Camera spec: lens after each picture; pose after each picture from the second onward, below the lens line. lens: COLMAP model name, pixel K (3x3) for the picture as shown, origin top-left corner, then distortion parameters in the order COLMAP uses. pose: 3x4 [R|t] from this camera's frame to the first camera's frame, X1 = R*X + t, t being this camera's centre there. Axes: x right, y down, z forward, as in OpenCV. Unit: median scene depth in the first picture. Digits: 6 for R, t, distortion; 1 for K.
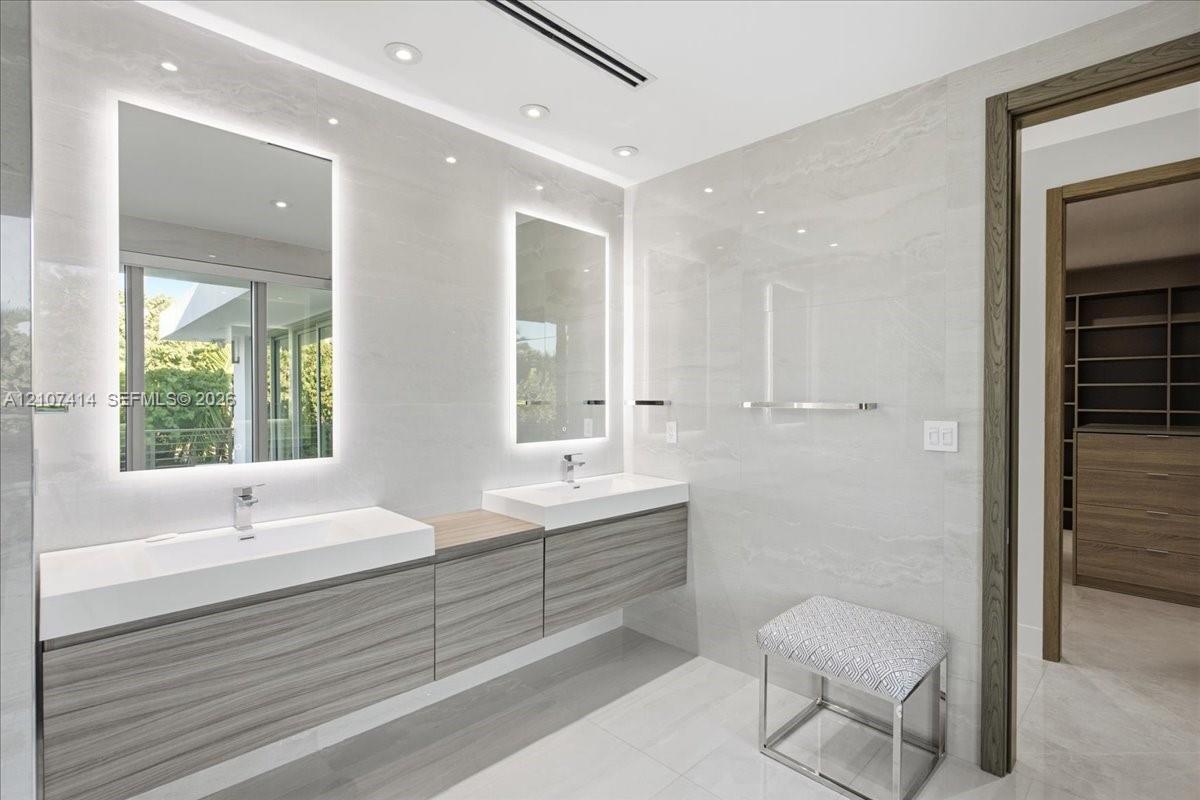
lens RADIAL K [[572.1, 0, 596.7], [0, 572.1, 401.0], [0, 0, 1]] dist [0.003371, -0.000937]
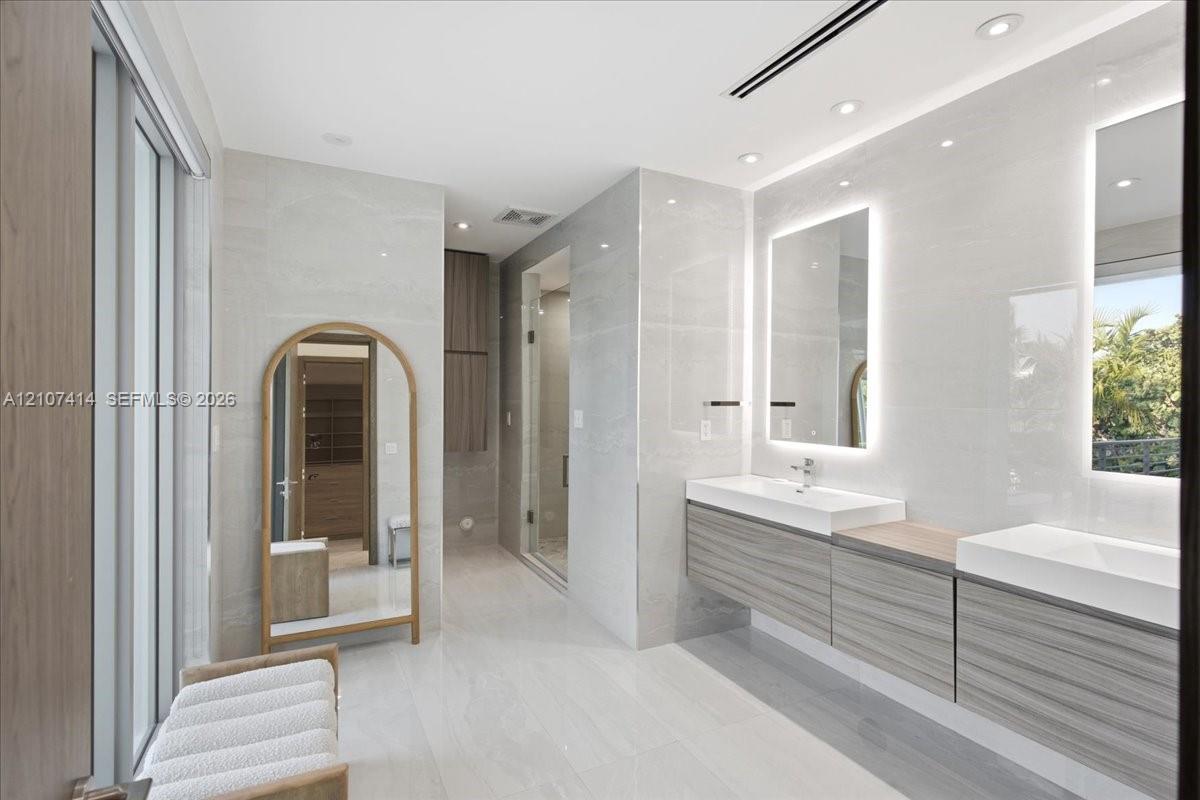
lens RADIAL K [[572.1, 0, 592.4], [0, 572.1, 398.3], [0, 0, 1]] dist [0.003371, -0.000937]
pose [[-0.304351, -0.002619, -0.952556, 0.892144], [-0.017618, 0.999841, 0.002881, -0.003718], [0.952397, 0.017659, -0.304349, 0.821389]]
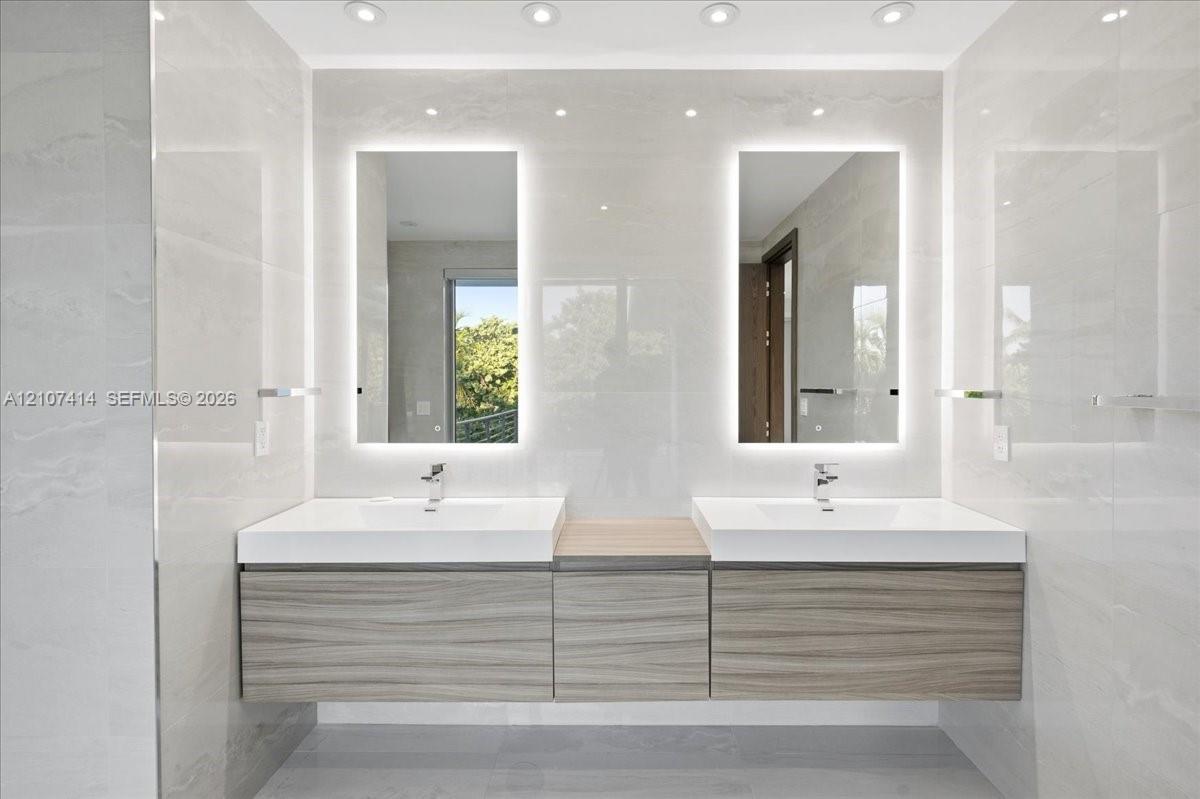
lens RADIAL K [[572.1, 0, 606.1], [0, 572.1, 391.0], [0, 0, 1]] dist [0.003371, -0.000937]
pose [[0.713805, 0.009883, -0.700275, 0.369406], [-0.006351, 0.999951, 0.007639, -0.004129], [0.700316, -0.001005, 0.713832, 0.389225]]
